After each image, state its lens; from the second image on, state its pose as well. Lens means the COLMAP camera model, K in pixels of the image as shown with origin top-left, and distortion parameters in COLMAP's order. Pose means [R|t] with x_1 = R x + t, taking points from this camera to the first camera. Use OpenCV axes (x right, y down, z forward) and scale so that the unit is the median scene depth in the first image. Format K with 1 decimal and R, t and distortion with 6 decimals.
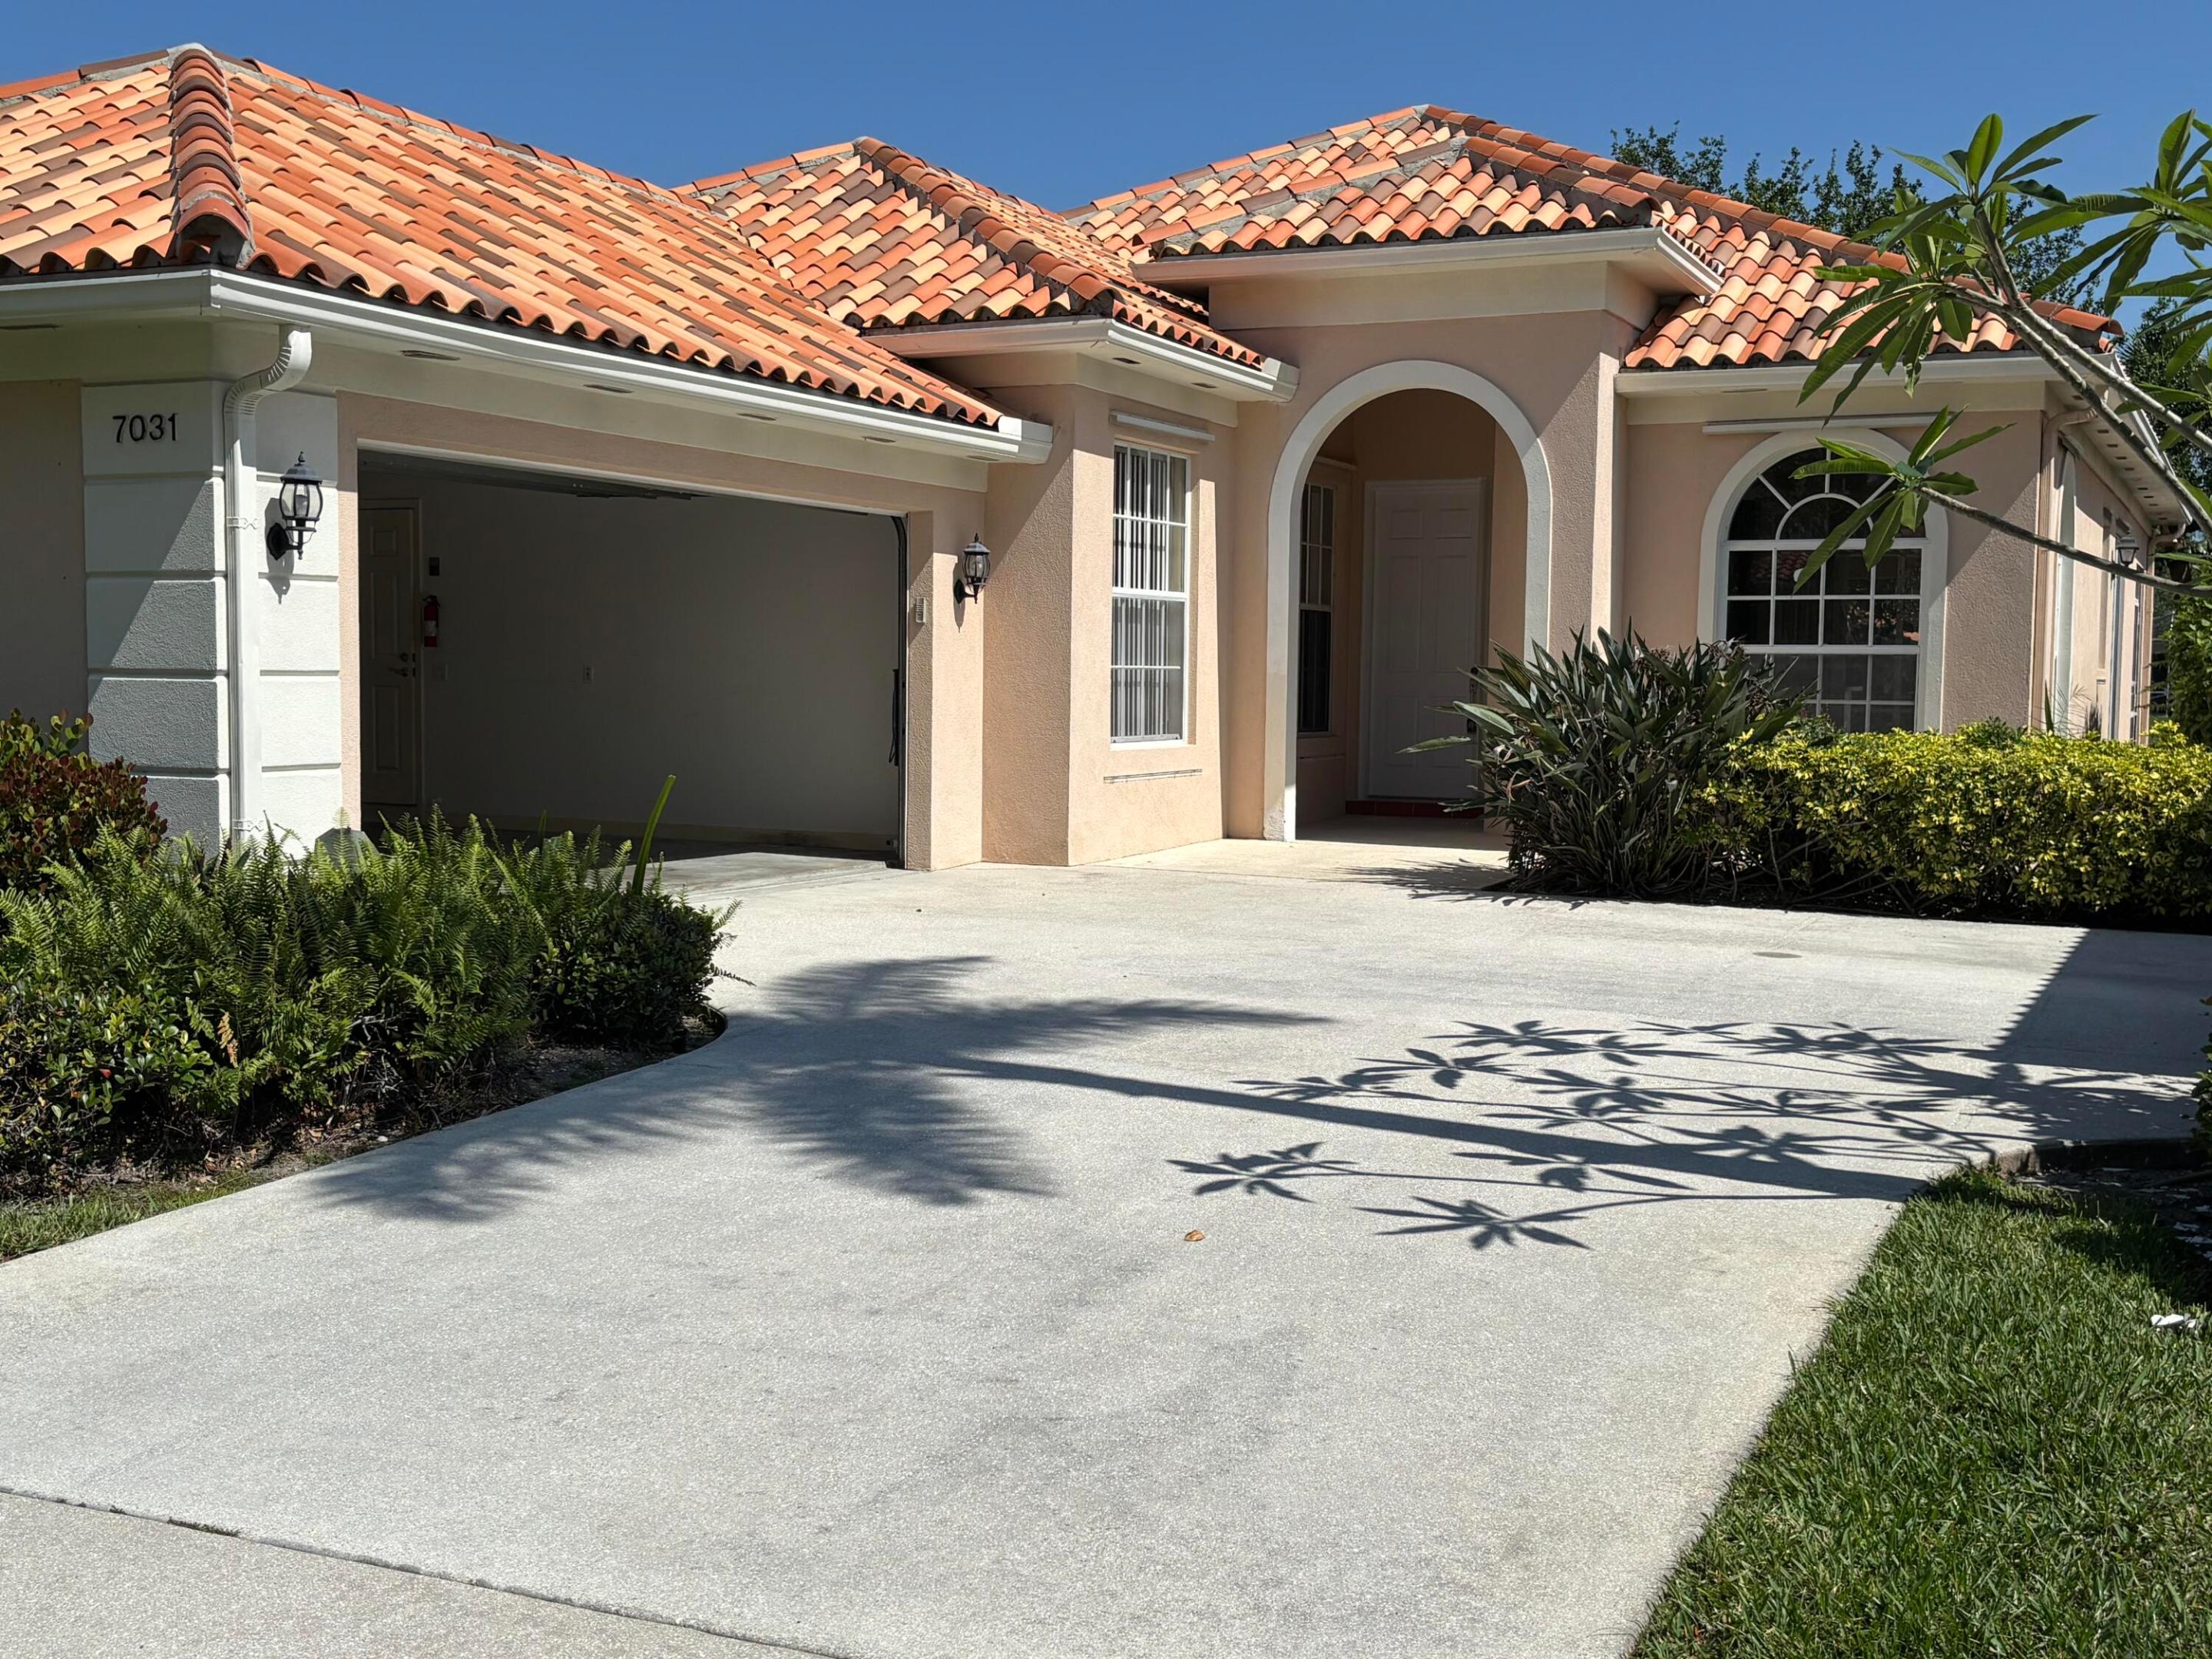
lens RADIAL K [[2541.1, 0, 1106.0], [0, 2541.1, 829.5], [0, 0, 1]] dist [0.125816, -0.342533]
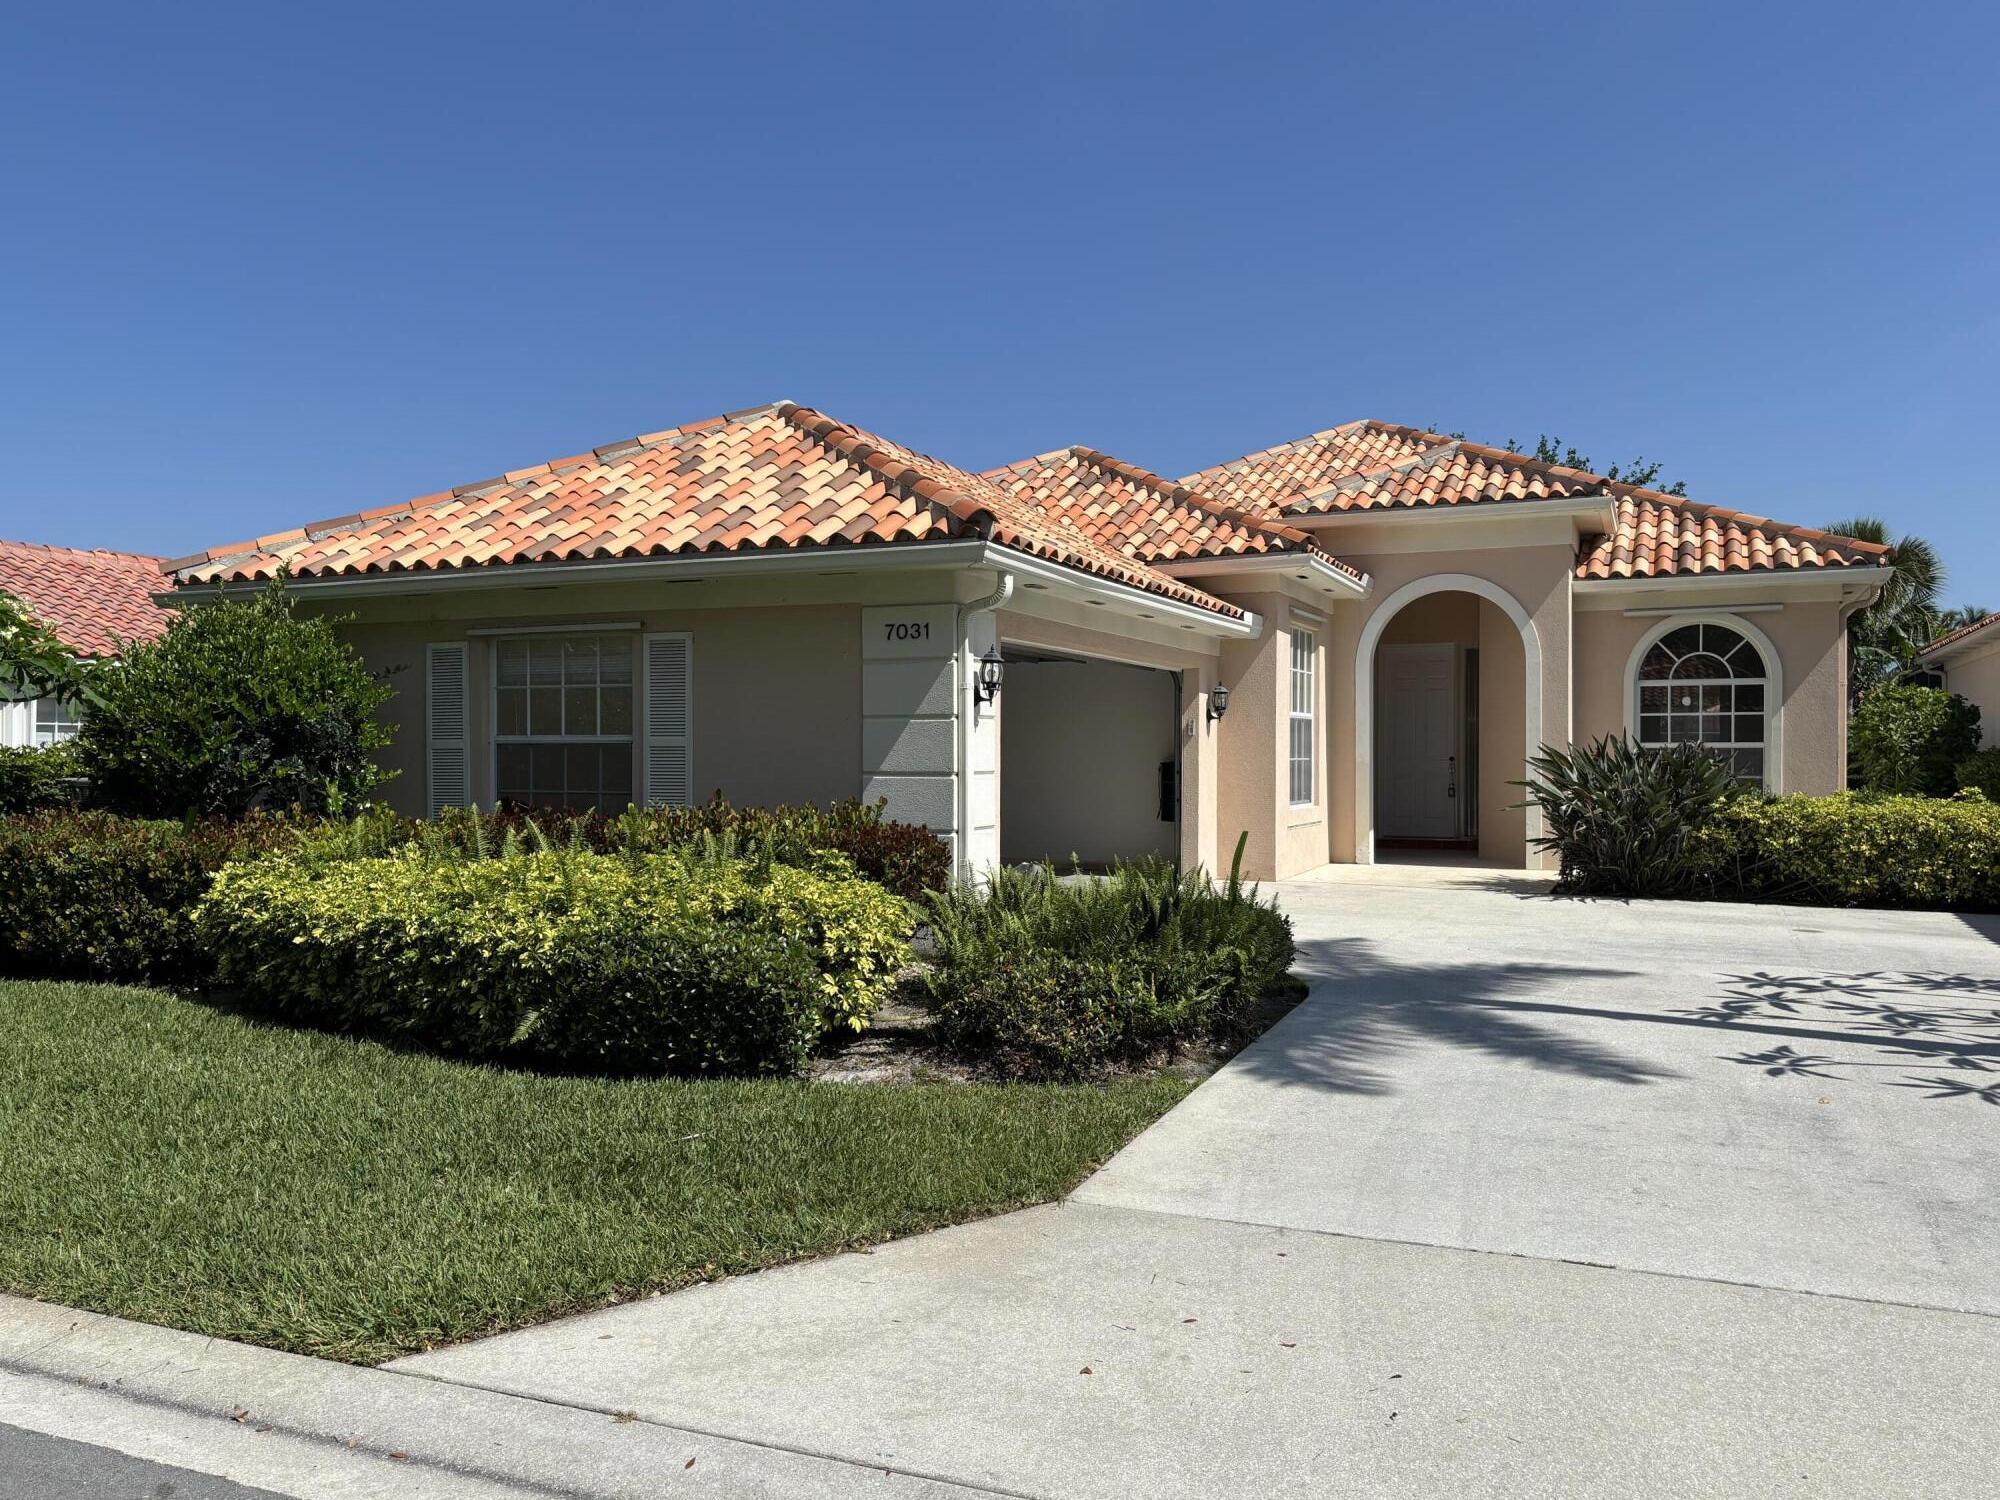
lens RADIAL K [[1584.5, 0, 1000.0], [0, 1584.5, 750.0], [0, 0, 1]] dist [-0.005962, -0.003059]
pose [[0.999858, -0.011059, -0.012753, -0.182041], [0.010179, 0.997692, -0.067134, -0.003429], [0.013466, 0.066994, 0.997662, -0.029875]]
